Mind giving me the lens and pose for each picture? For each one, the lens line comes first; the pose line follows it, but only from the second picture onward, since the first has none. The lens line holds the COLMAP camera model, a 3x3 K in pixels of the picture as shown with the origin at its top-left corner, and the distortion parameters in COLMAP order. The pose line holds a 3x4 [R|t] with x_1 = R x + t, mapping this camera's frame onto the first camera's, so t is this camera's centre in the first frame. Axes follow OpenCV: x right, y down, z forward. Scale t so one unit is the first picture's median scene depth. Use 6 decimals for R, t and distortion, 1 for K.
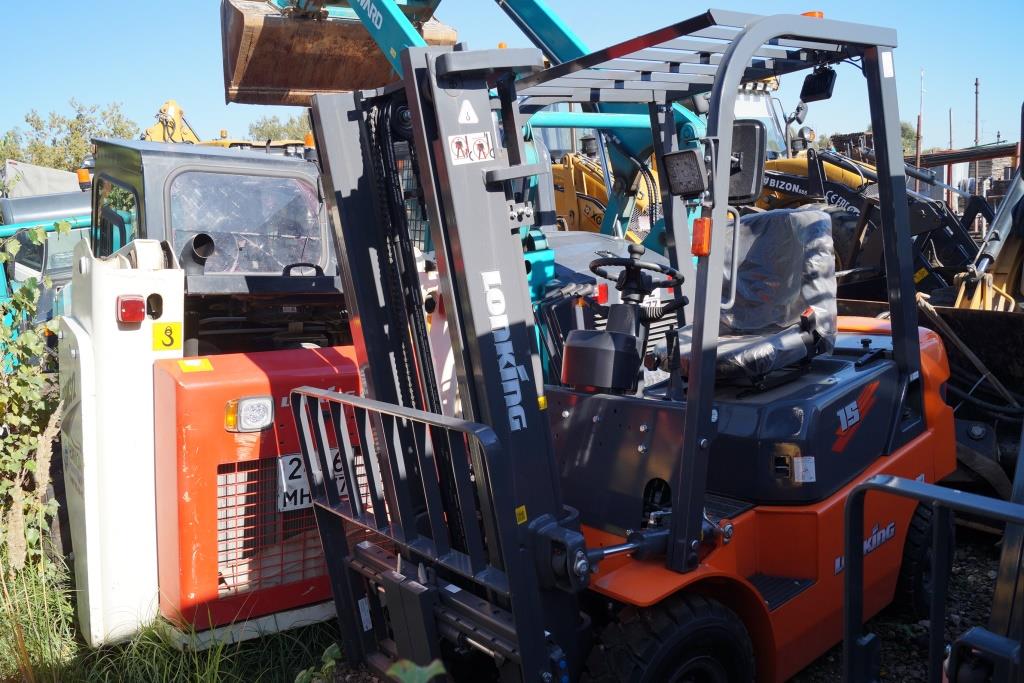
lens RADIAL K [[805.3, 0, 503.4], [0, 805.3, 364.7], [0, 0, 1]] dist [-0.090272, 0.017435]
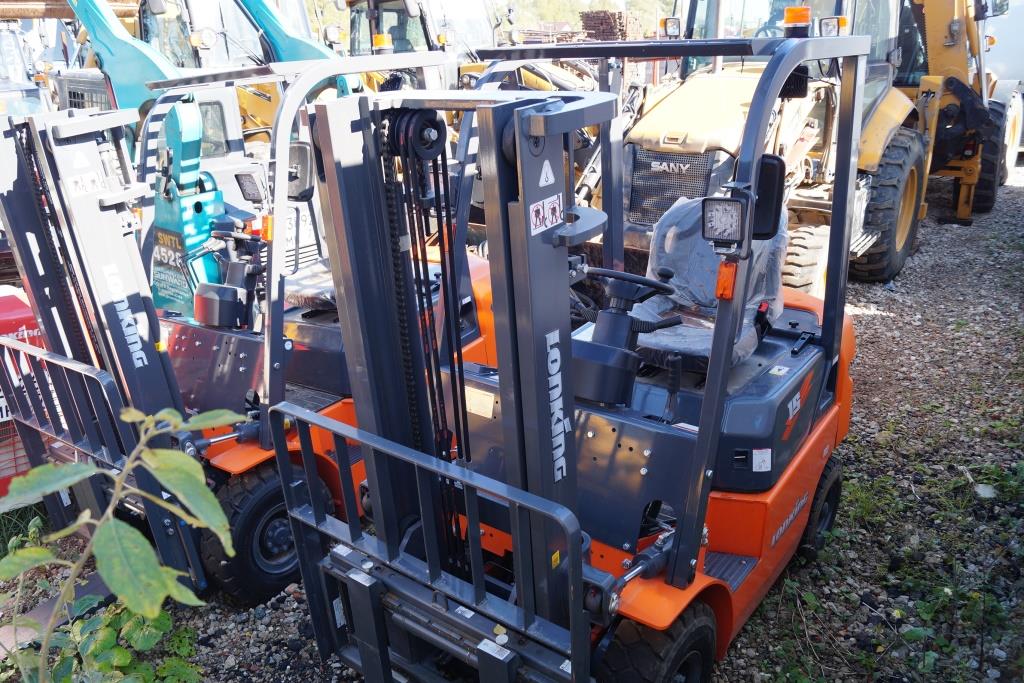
lens RADIAL K [[805.3, 0, 508.7], [0, 805.3, 364.7], [0, 0, 1]] dist [-0.090272, 0.017435]
pose [[0.960615, -0.056888, 0.271996, 0.211428], [0.010294, 0.985434, 0.169747, -0.126752], [-0.277691, -0.160262, 0.947209, -0.450702]]
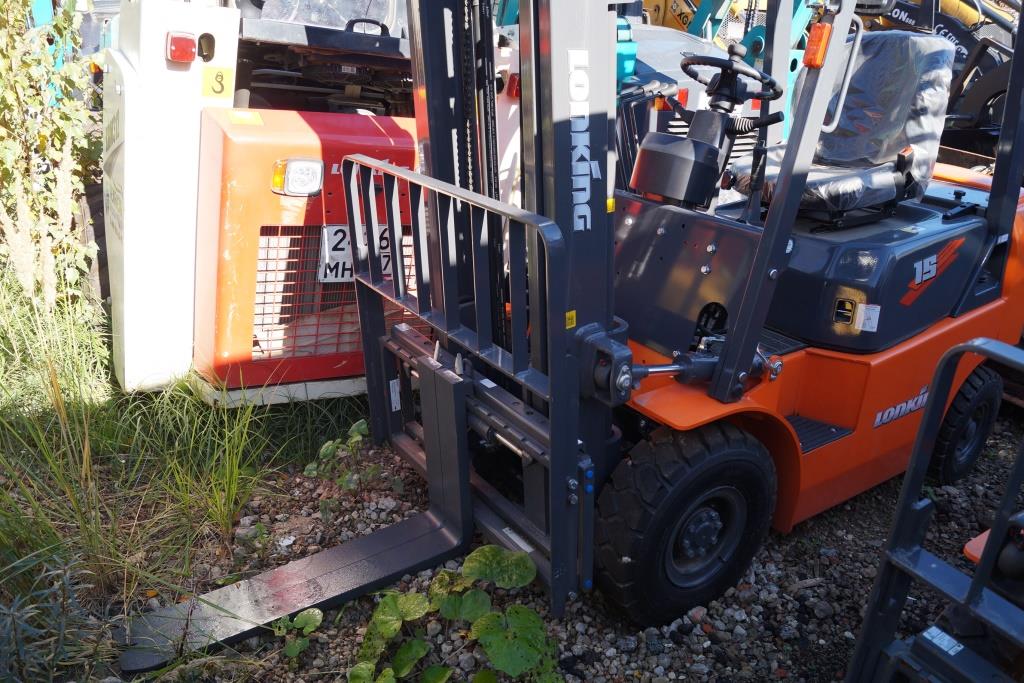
lens RADIAL K [[805.3, 0, 502.0], [0, 805.3, 365.9], [0, 0, 1]] dist [-0.090272, 0.017435]
pose [[0.989257, 0.143602, -0.027367, -0.018882], [-0.132370, 0.959368, 0.249182, 0.009121], [0.062038, -0.242882, 0.968070, 0.040603]]
